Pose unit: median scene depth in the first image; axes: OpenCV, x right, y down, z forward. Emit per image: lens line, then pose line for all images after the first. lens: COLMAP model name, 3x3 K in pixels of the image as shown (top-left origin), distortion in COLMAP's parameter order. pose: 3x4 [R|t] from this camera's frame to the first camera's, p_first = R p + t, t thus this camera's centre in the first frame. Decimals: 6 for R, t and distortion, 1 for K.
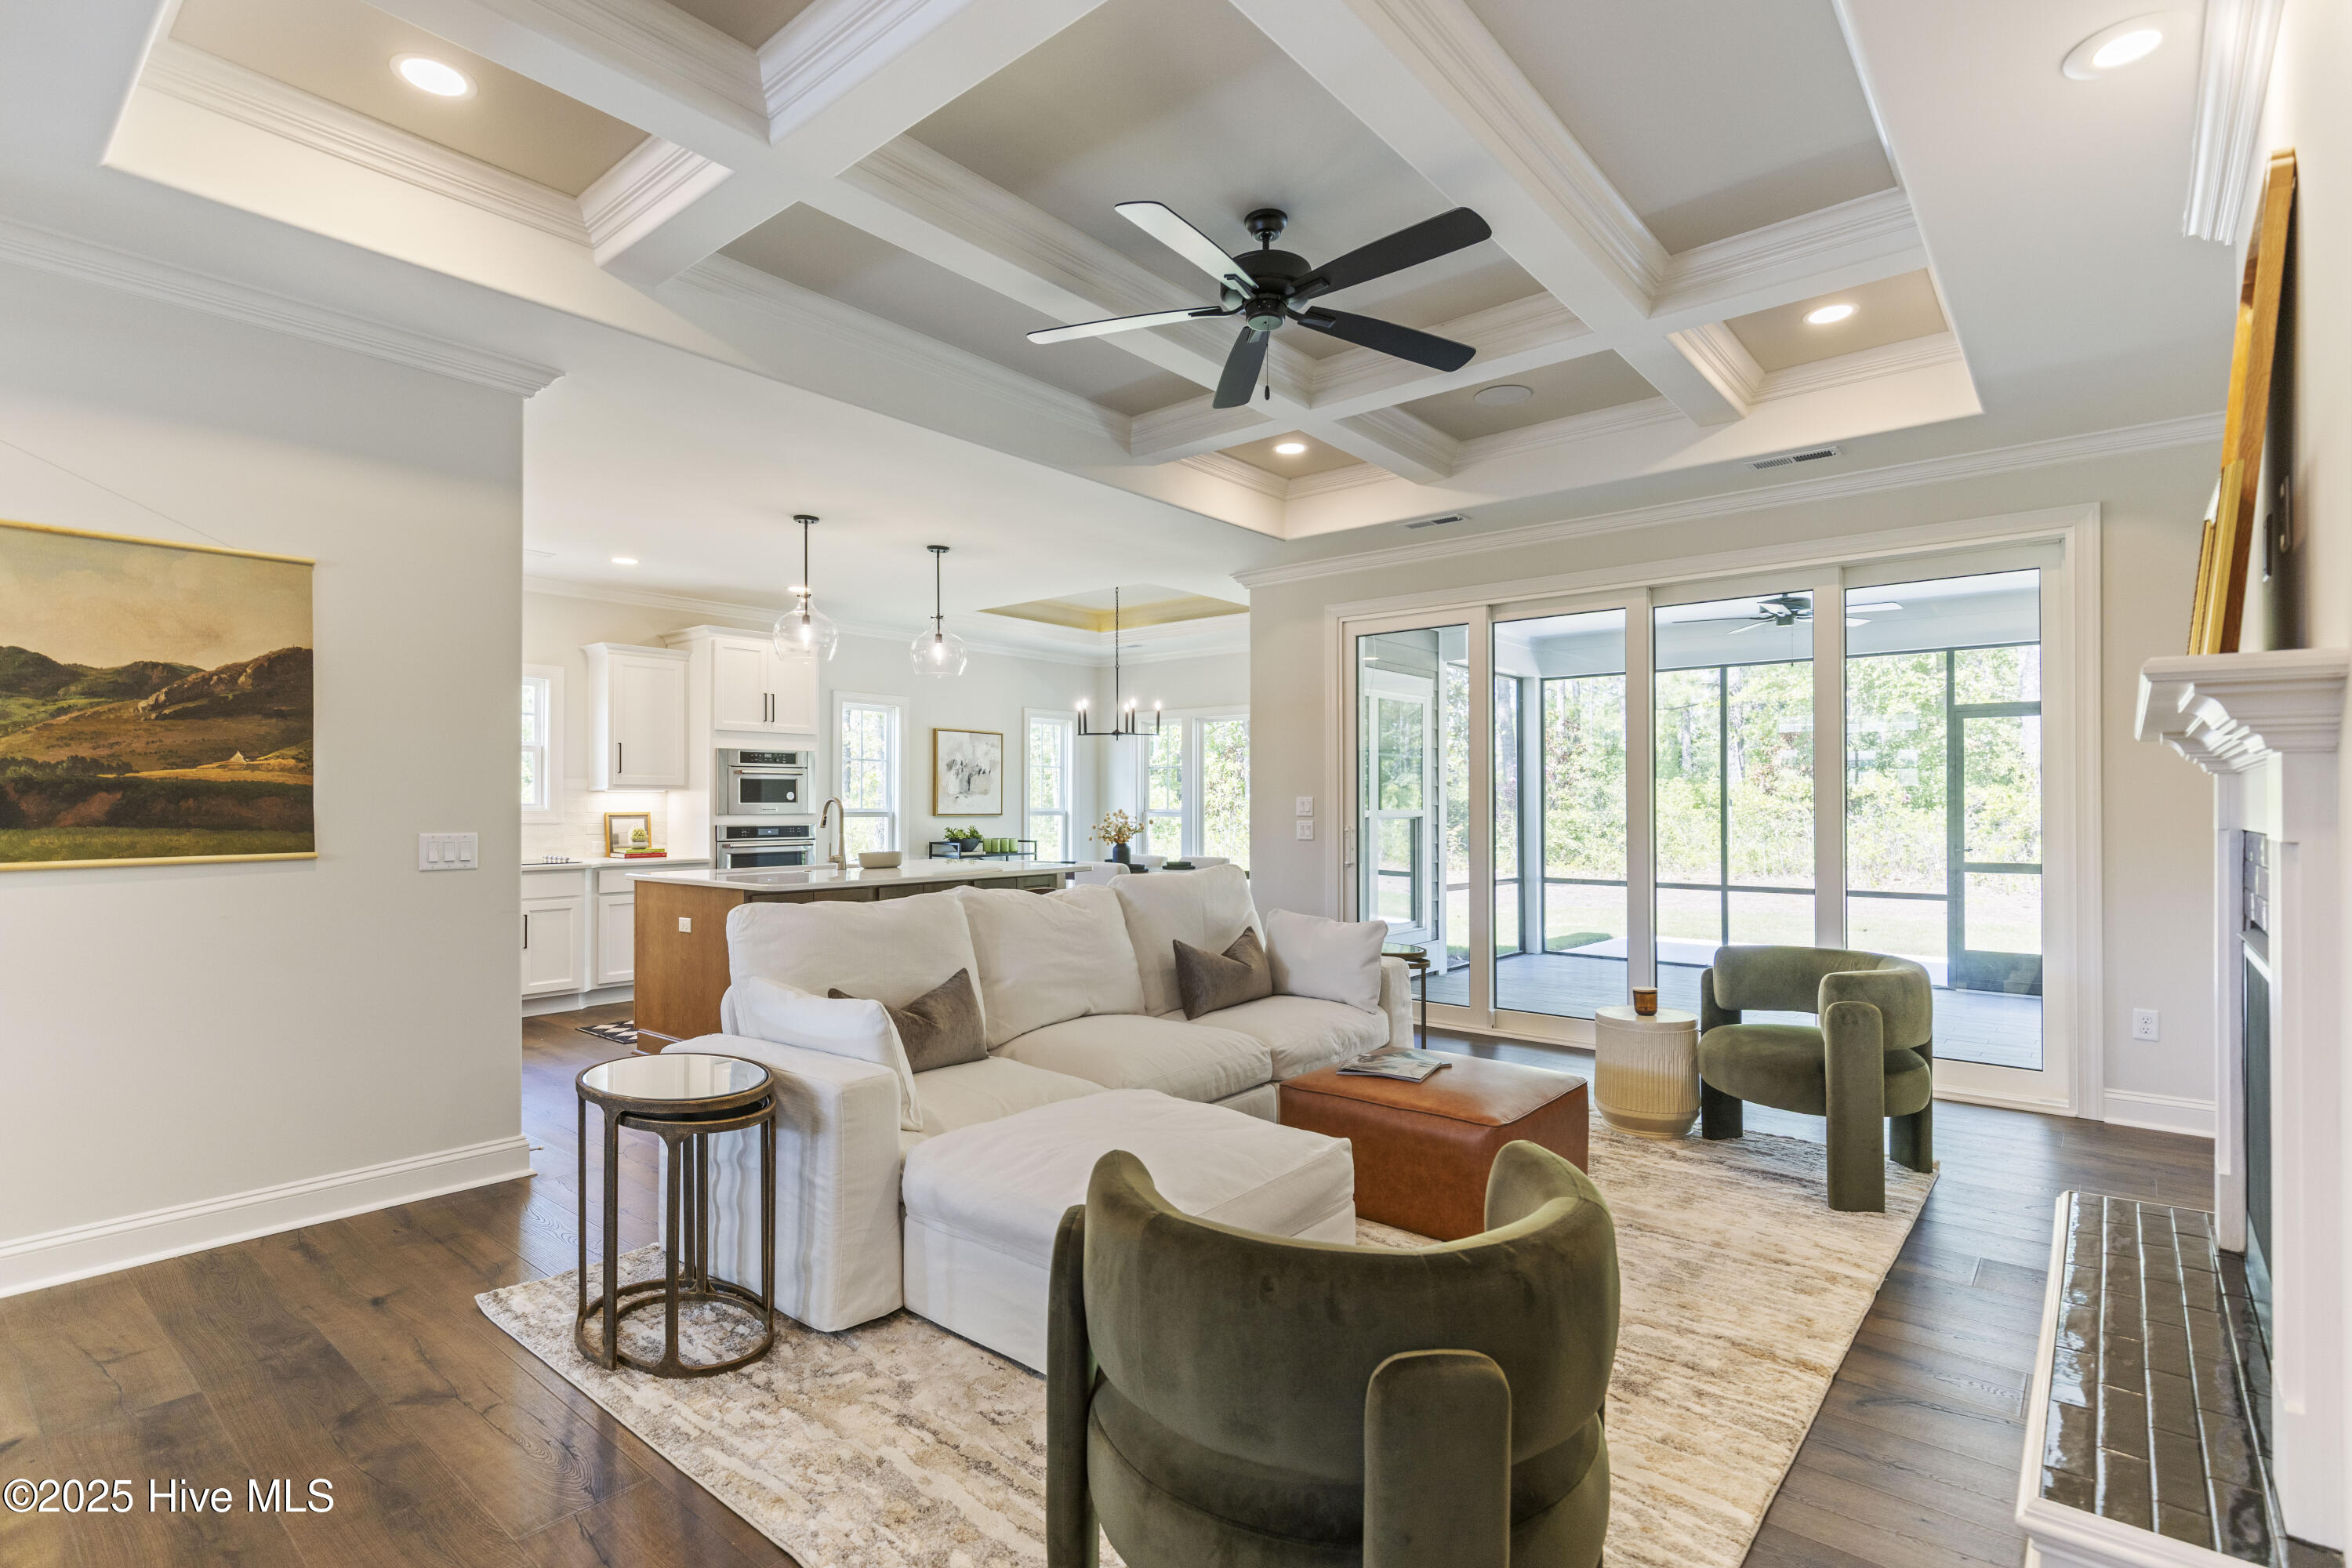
lens RADIAL K [[1111.9, 0, 1174.8], [0, 1111.9, 793.2], [0, 0, 1]] dist [0.003273, 0.000170]
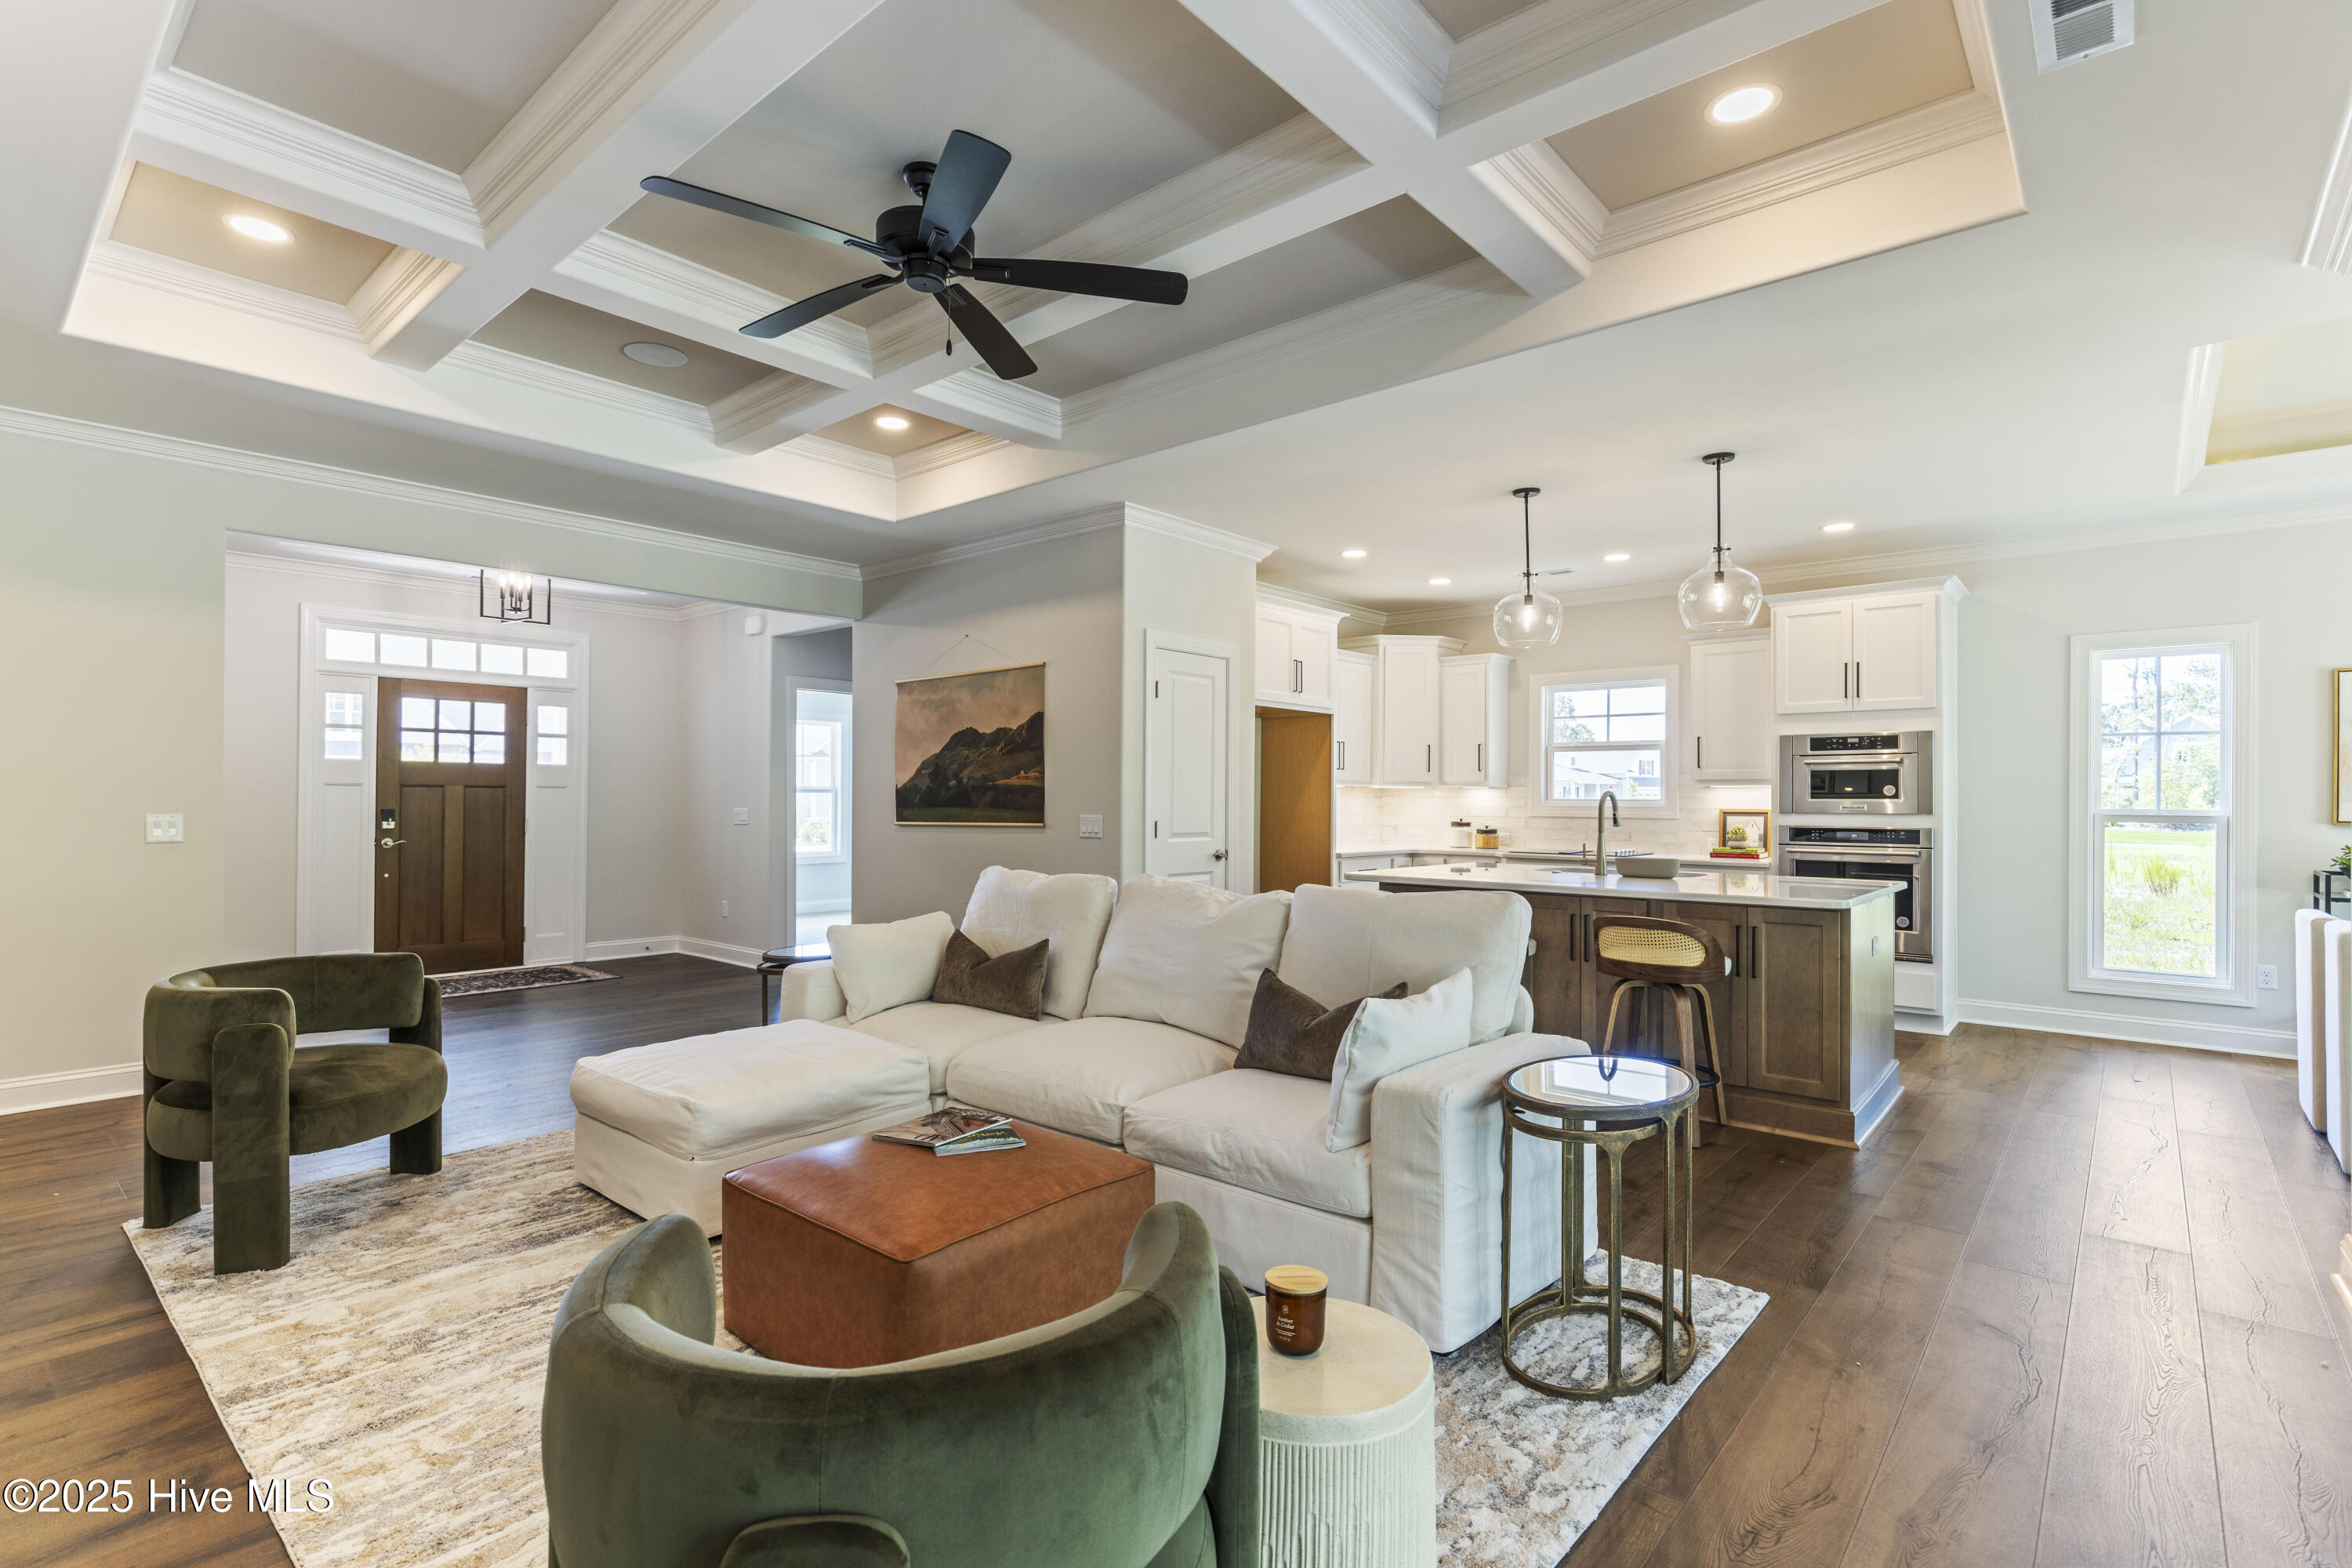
lens RADIAL K [[1111.9, 0, 1174.8], [0, 1111.9, 793.2], [0, 0, 1]] dist [0.003273, 0.000170]
pose [[-0.017915, -0.002627, -0.999836, 0.469359], [0.004551, 0.999986, -0.002708, 0.004339], [0.999829, -0.004599, -0.017903, 0.560607]]
